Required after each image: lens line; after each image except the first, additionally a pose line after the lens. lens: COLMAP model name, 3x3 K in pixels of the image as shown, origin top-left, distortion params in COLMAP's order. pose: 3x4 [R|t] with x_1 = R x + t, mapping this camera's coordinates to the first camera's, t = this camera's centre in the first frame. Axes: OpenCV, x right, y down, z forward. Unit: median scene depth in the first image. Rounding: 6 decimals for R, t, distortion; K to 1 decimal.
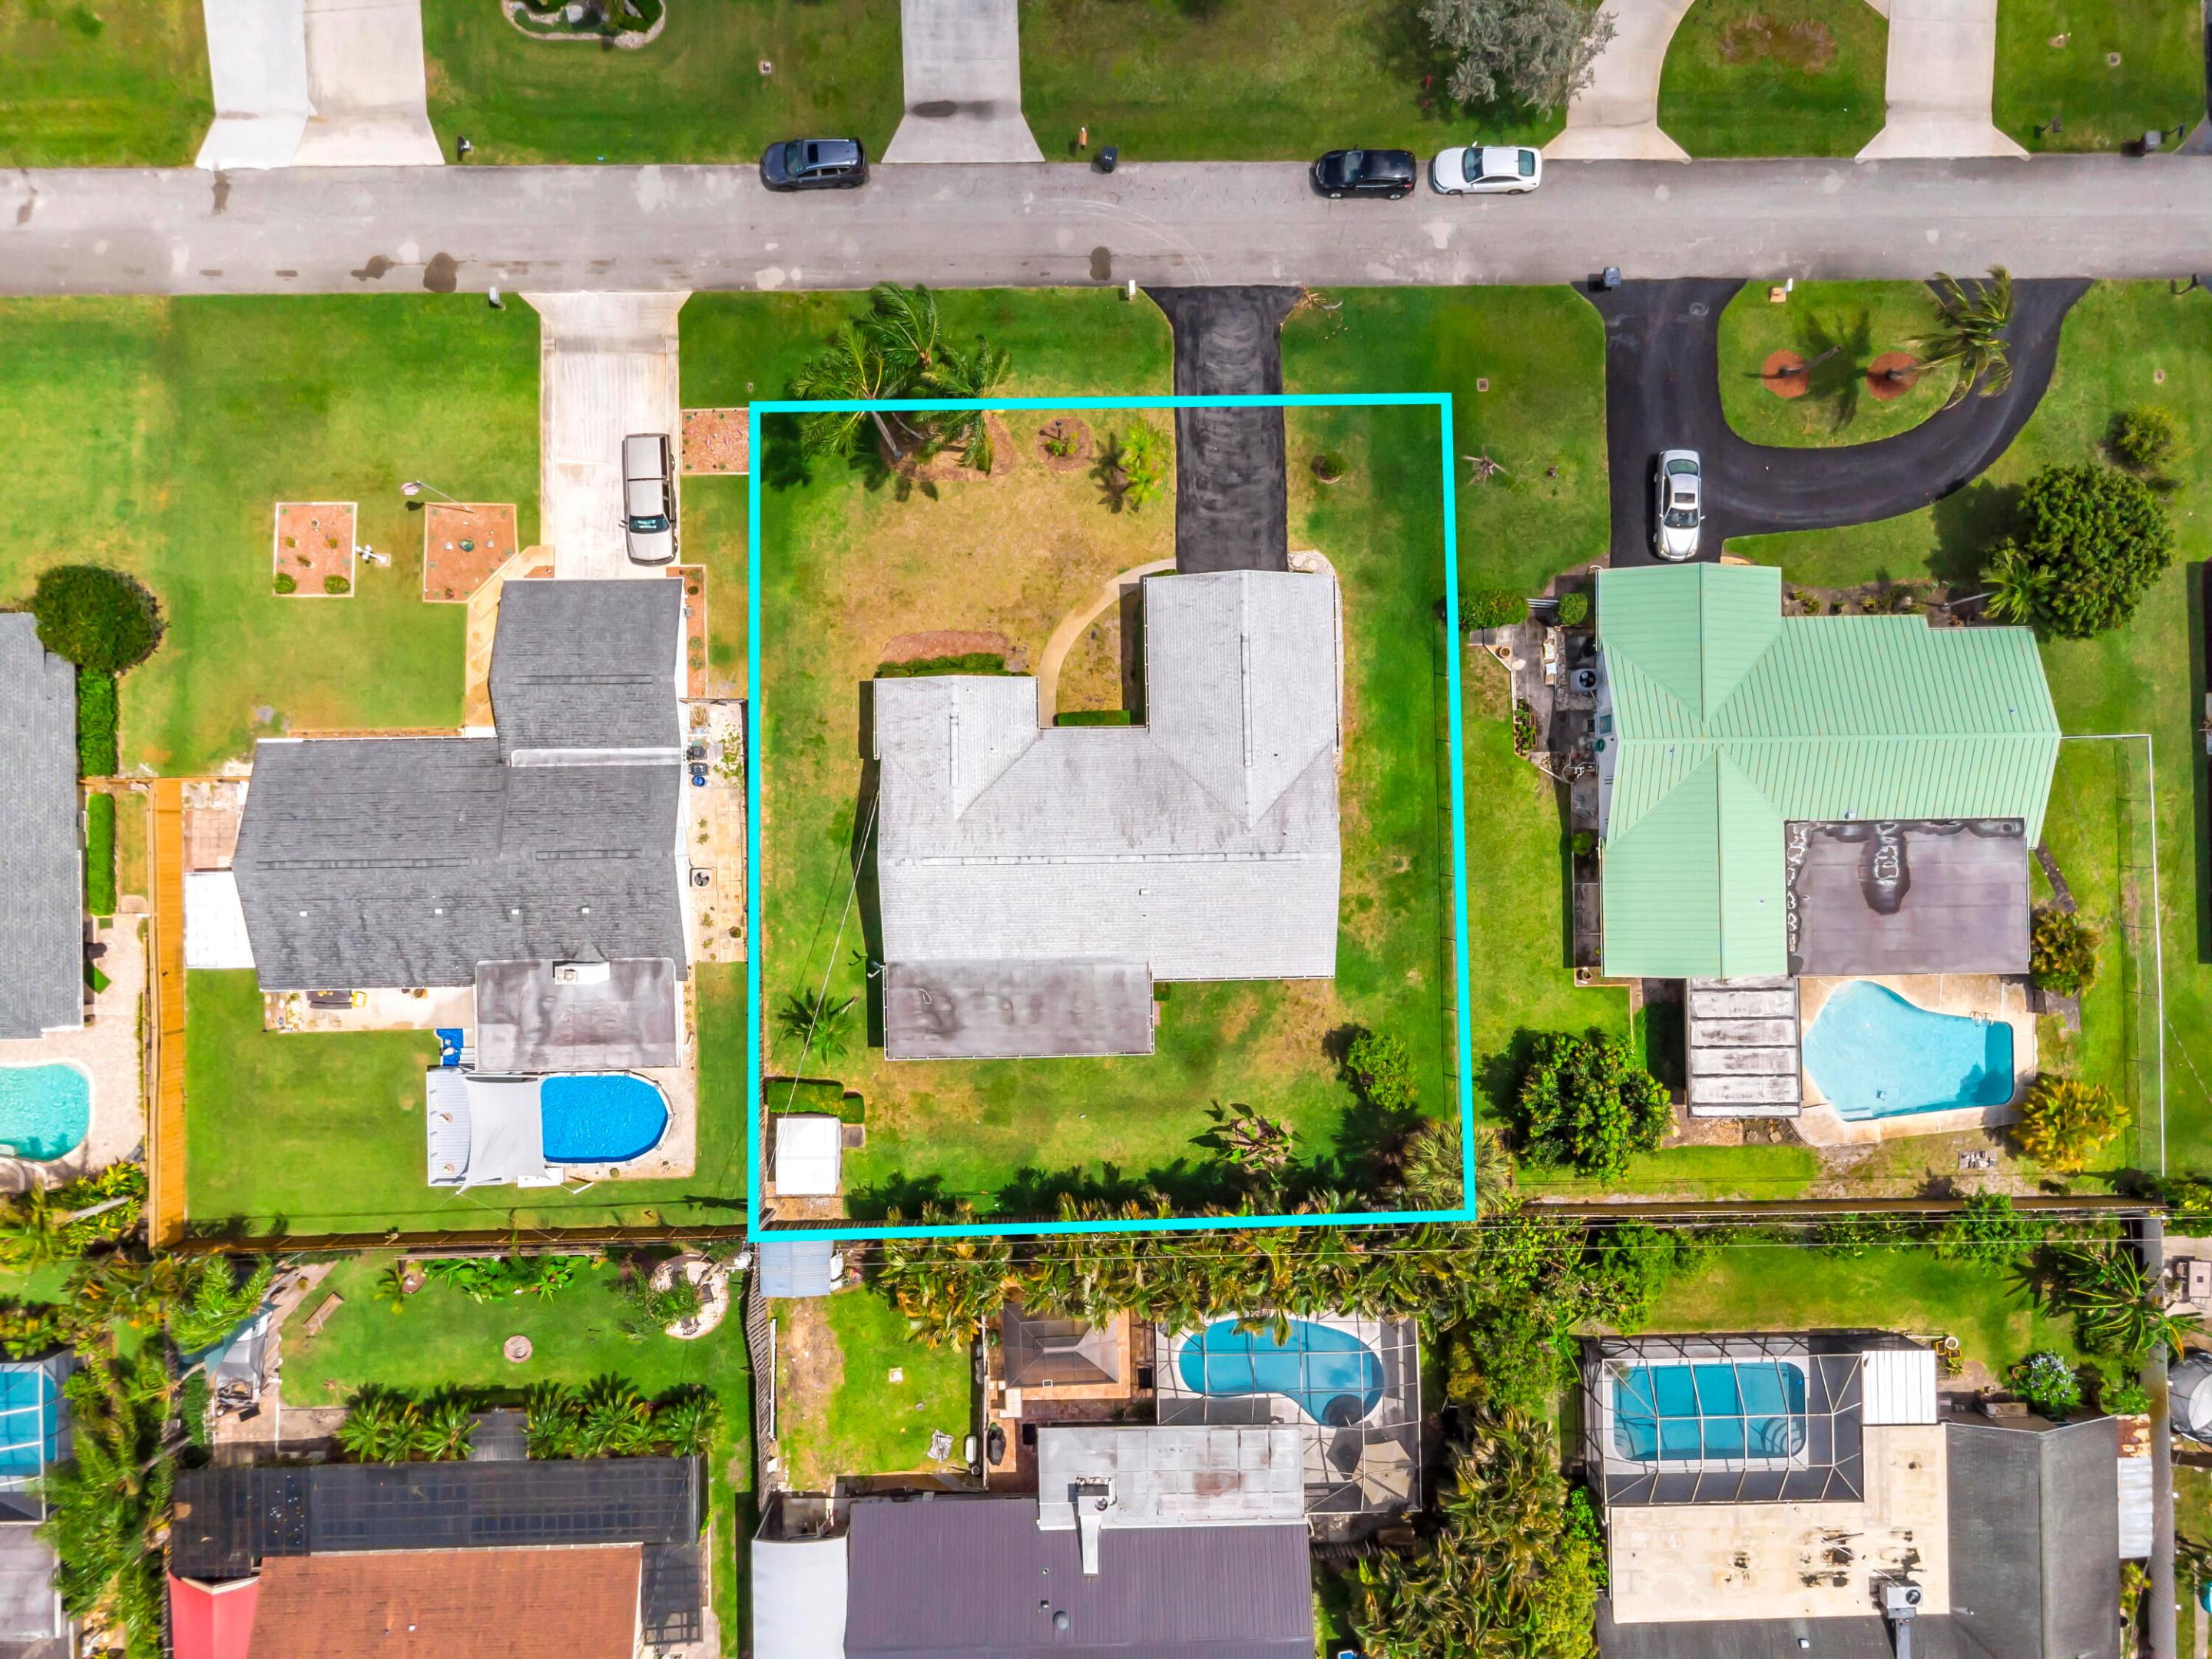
lens RADIAL K [[1604.8, 0, 1106.0], [0, 1604.8, 829.5], [0, 0, 1]] dist [0.006608, 0.001095]
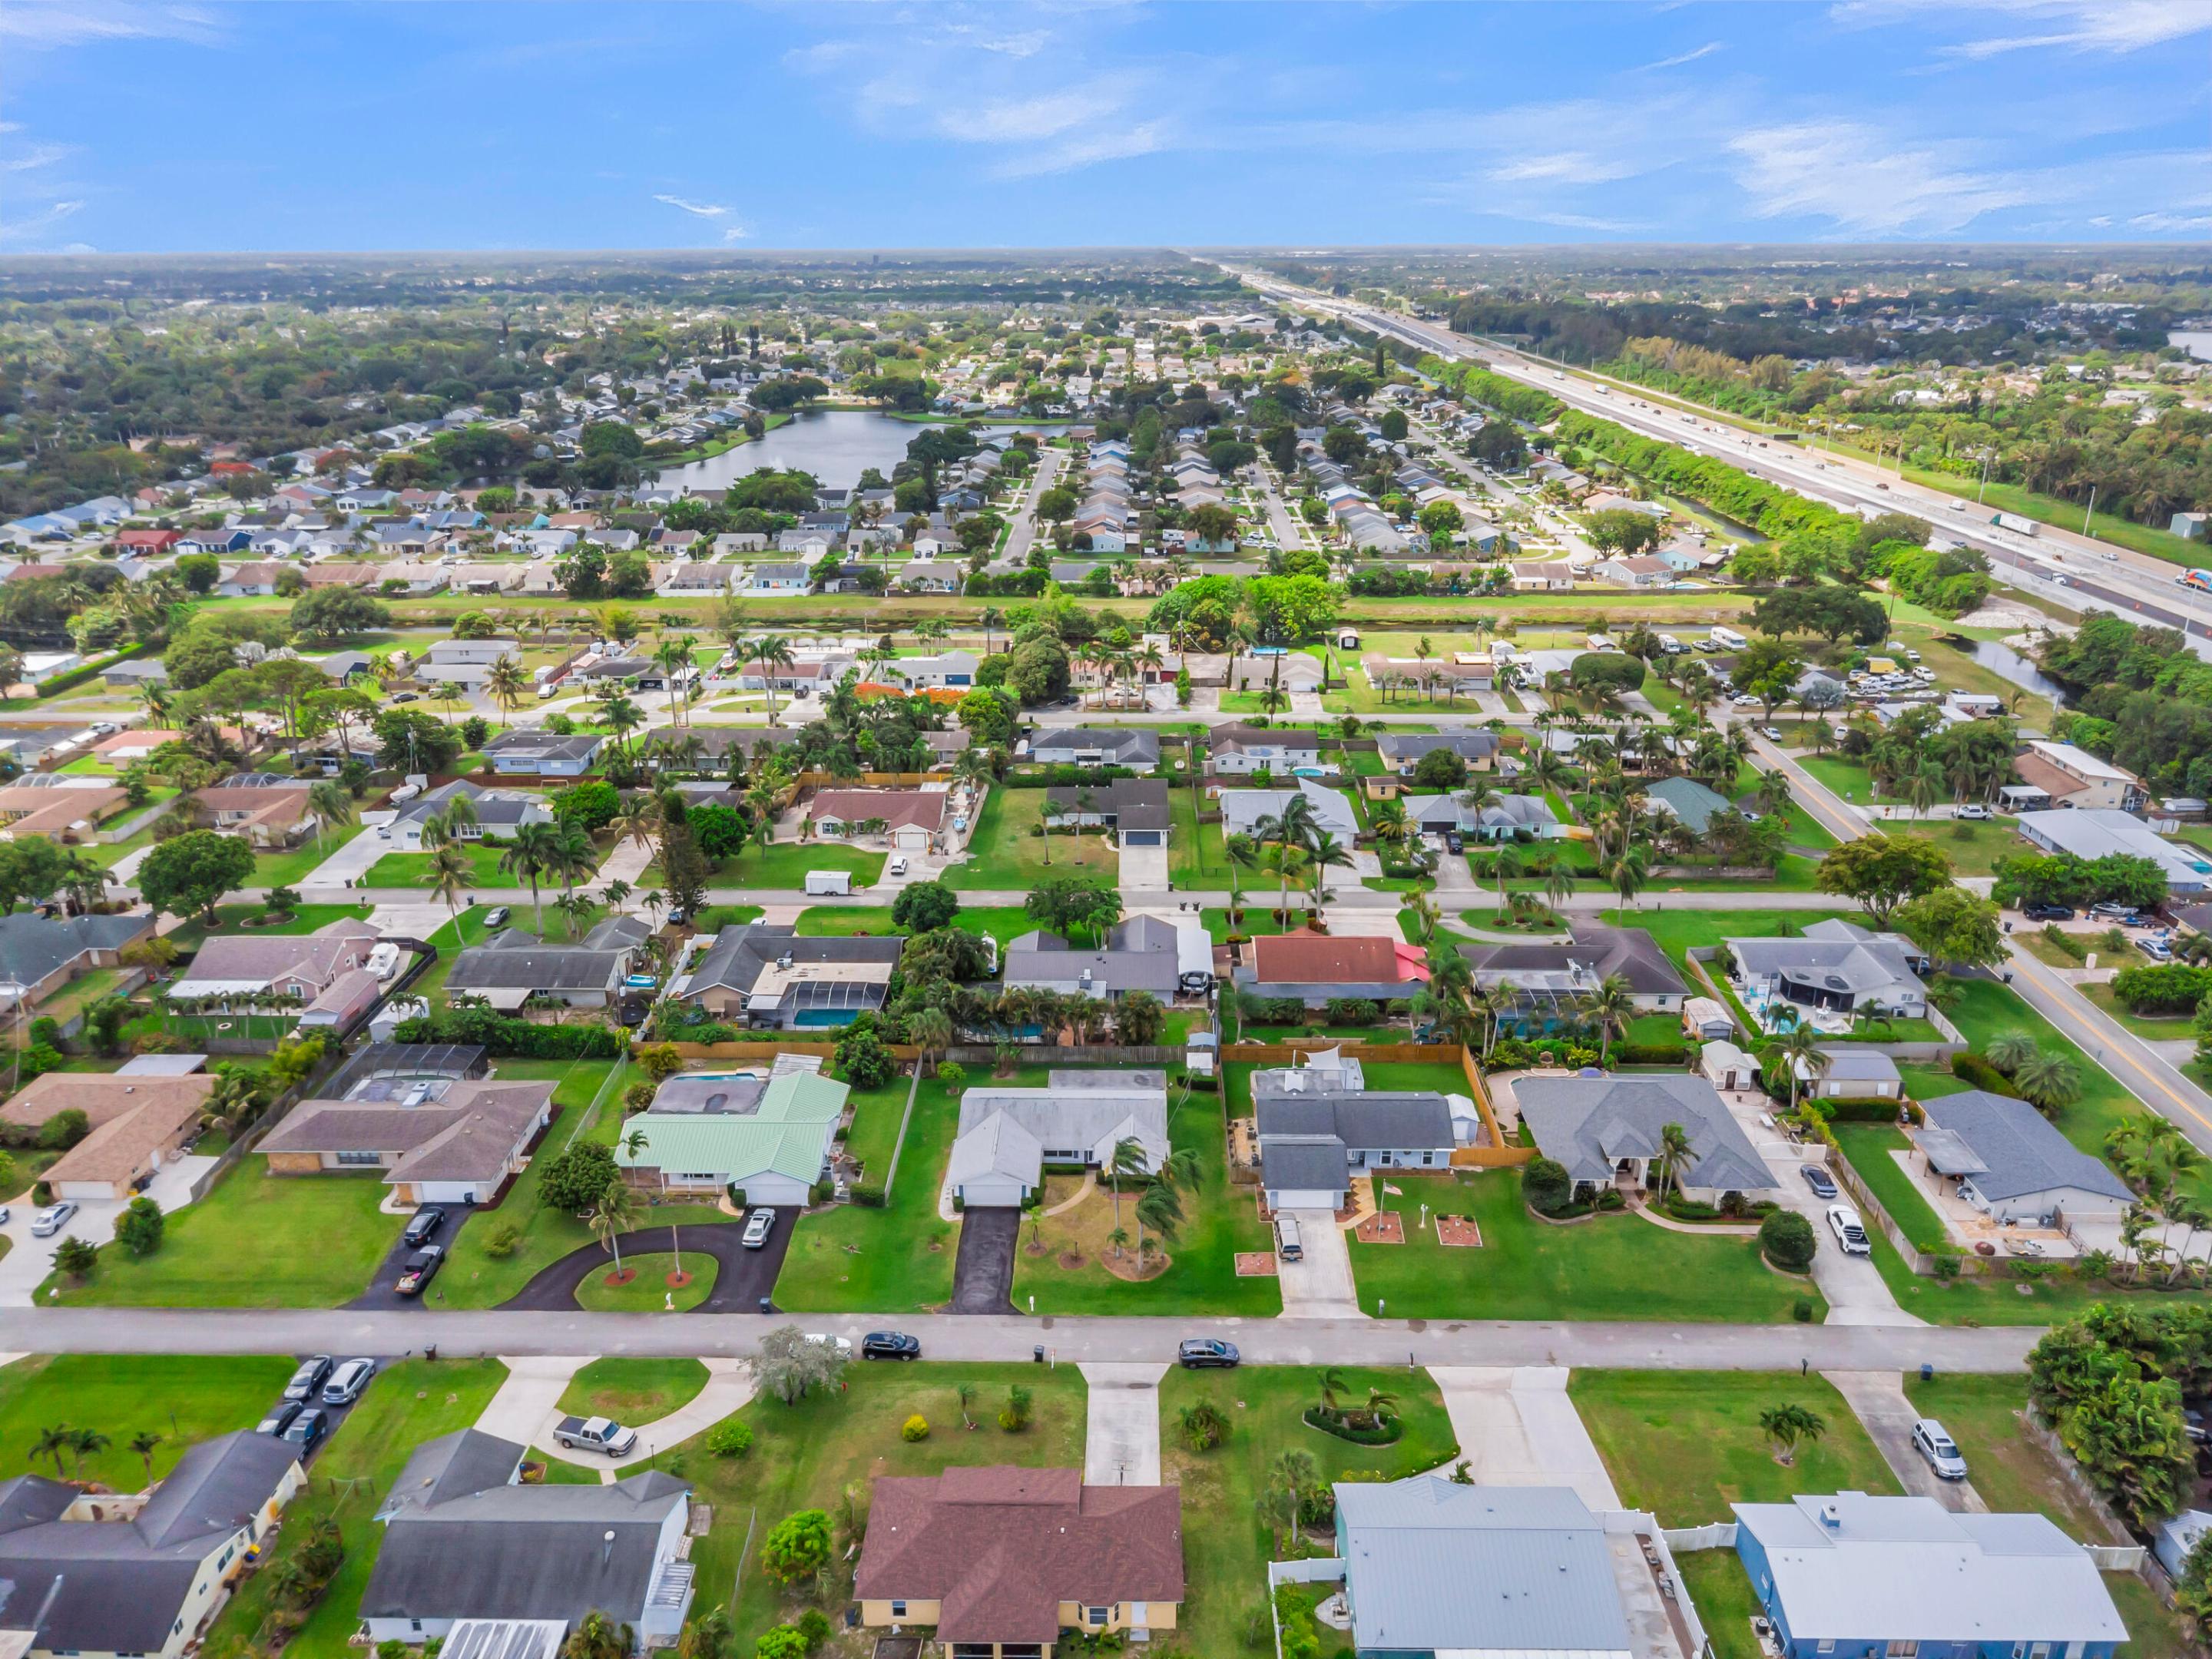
lens RADIAL K [[1604.8, 0, 1106.0], [0, 1604.8, 829.5], [0, 0, 1]] dist [0.006608, 0.001095]
pose [[-0.998957, -0.036133, 0.027921, -0.099466], [0.038509, -0.338002, 0.940357, -1.851694], [-0.024541, 0.940451, 0.339041, -0.112640]]
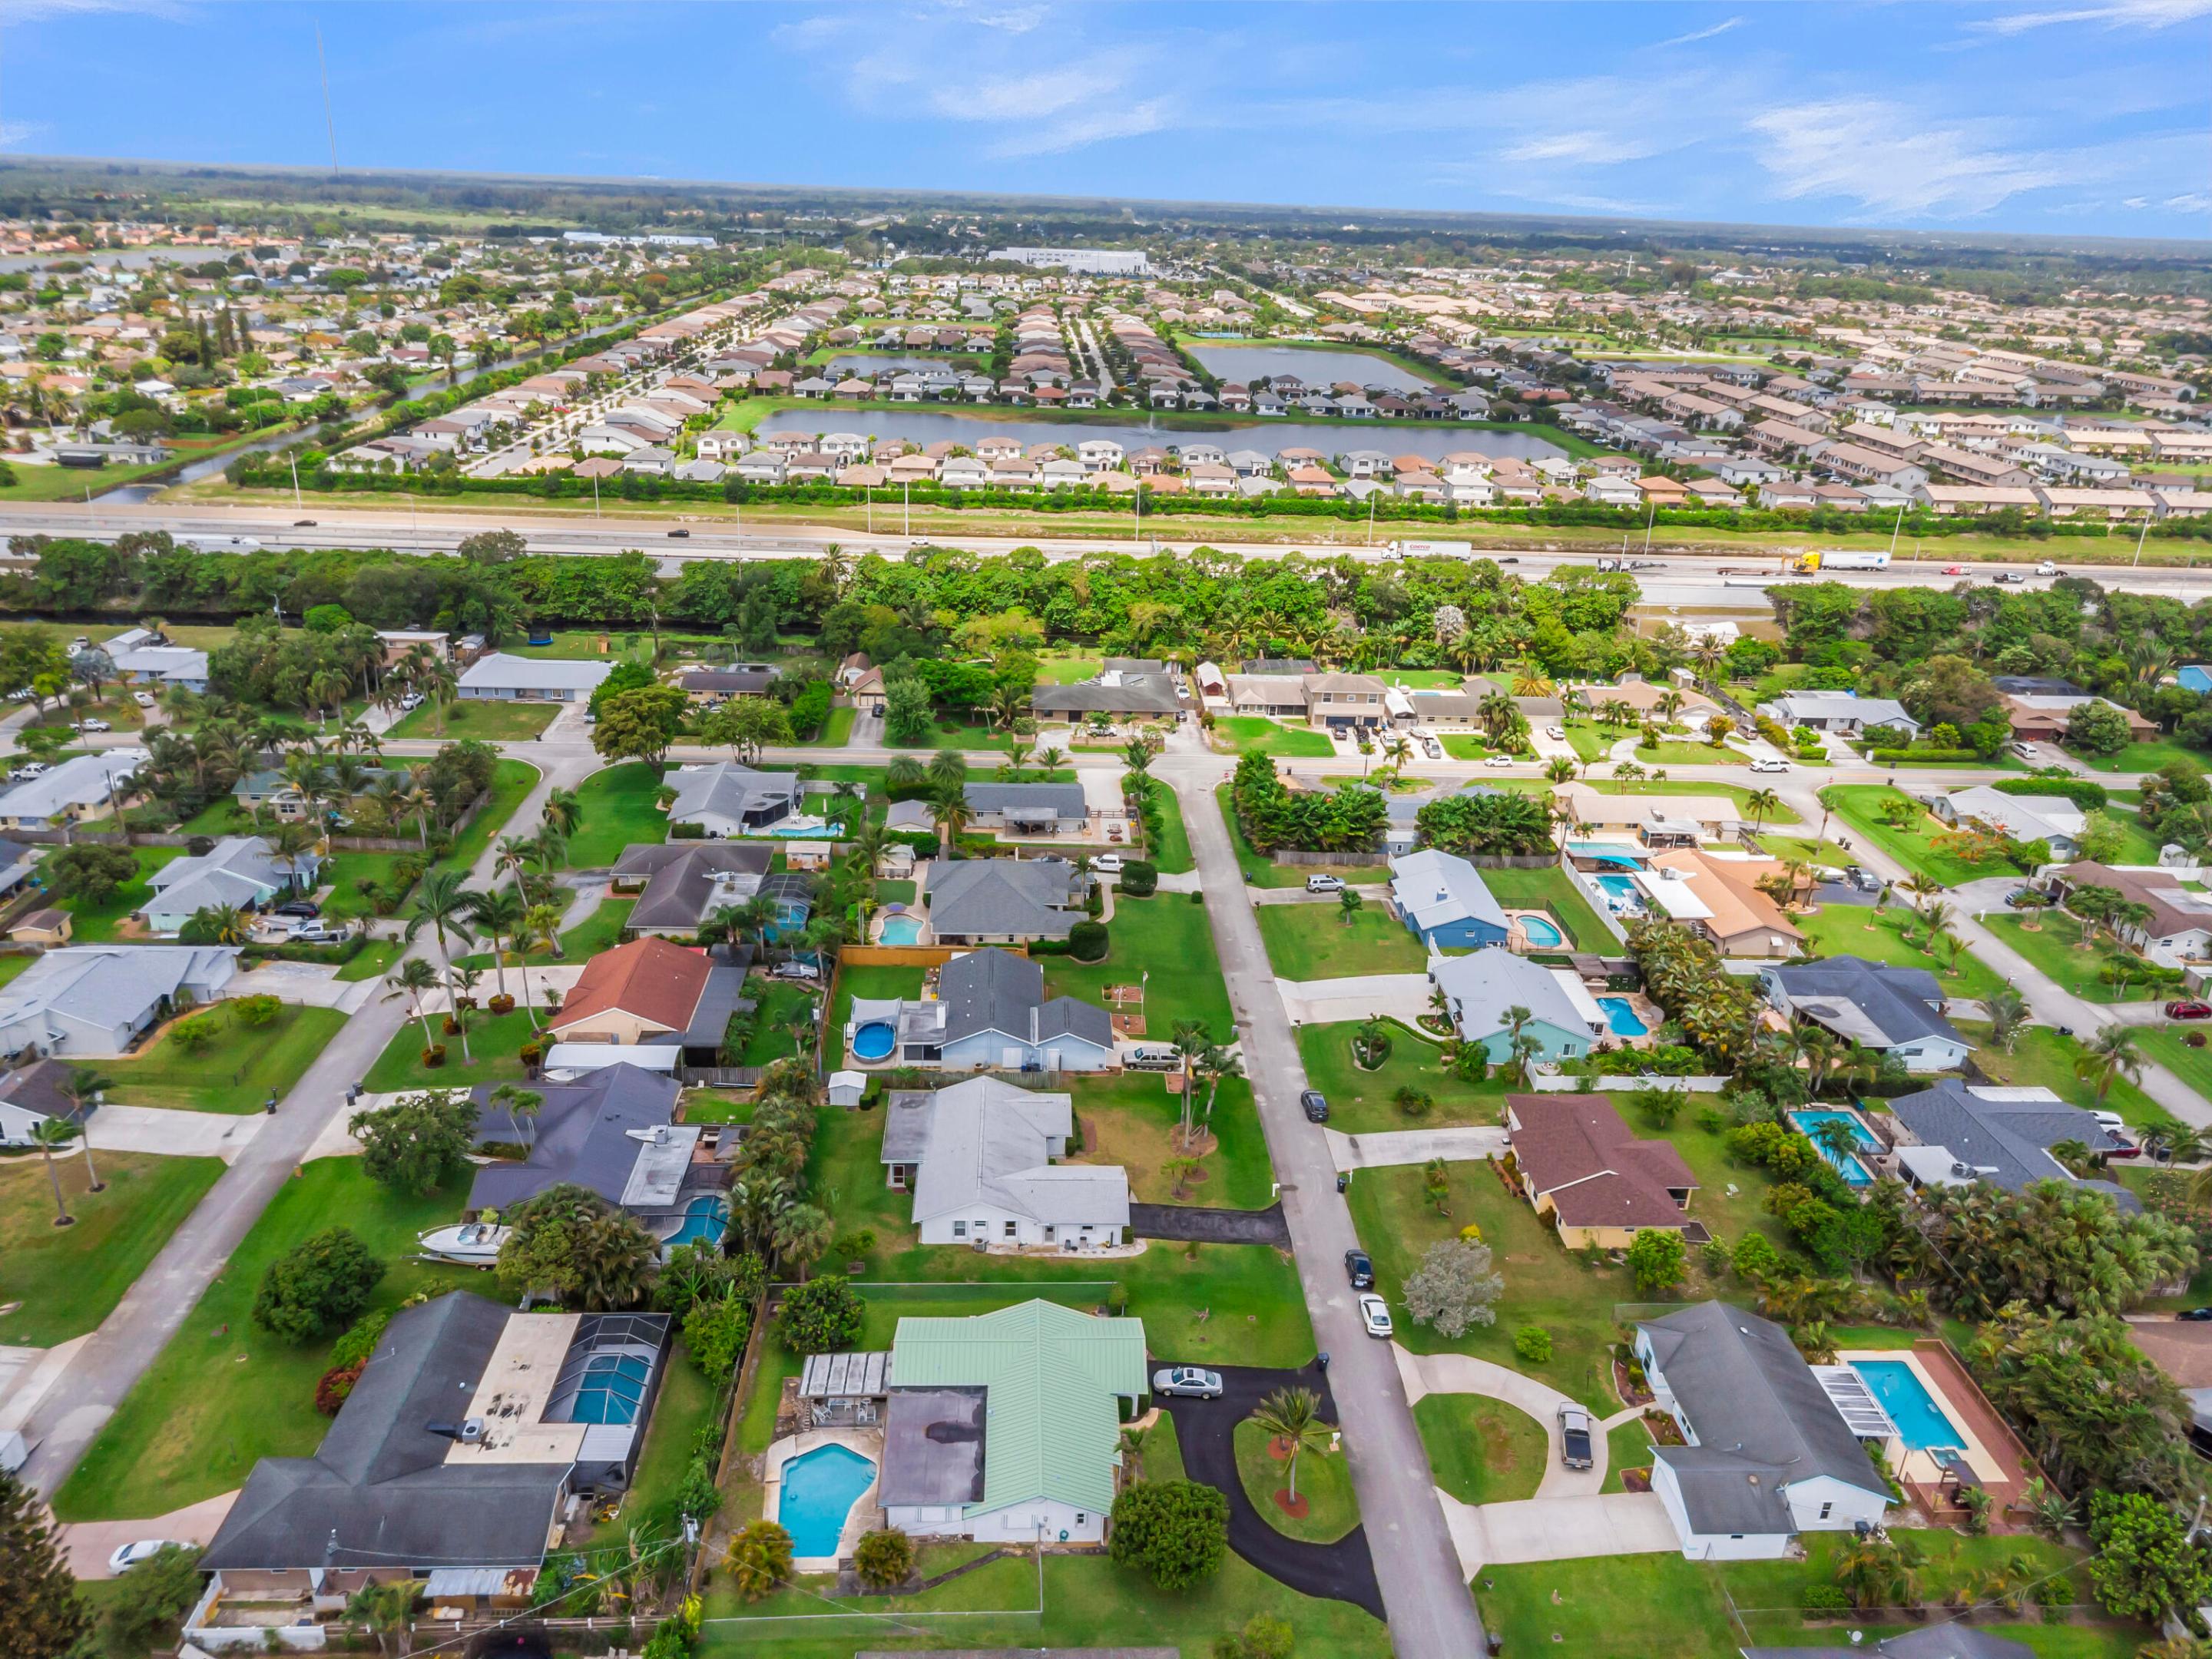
lens RADIAL K [[1604.8, 0, 1106.0], [0, 1604.8, 829.5], [0, 0, 1]] dist [0.006608, 0.001095]
pose [[0.032867, 0.350122, -0.936127, 1.665215], [-0.999015, -0.016425, -0.041218, -0.045709], [-0.029807, 0.936560, 0.349237, -0.070810]]
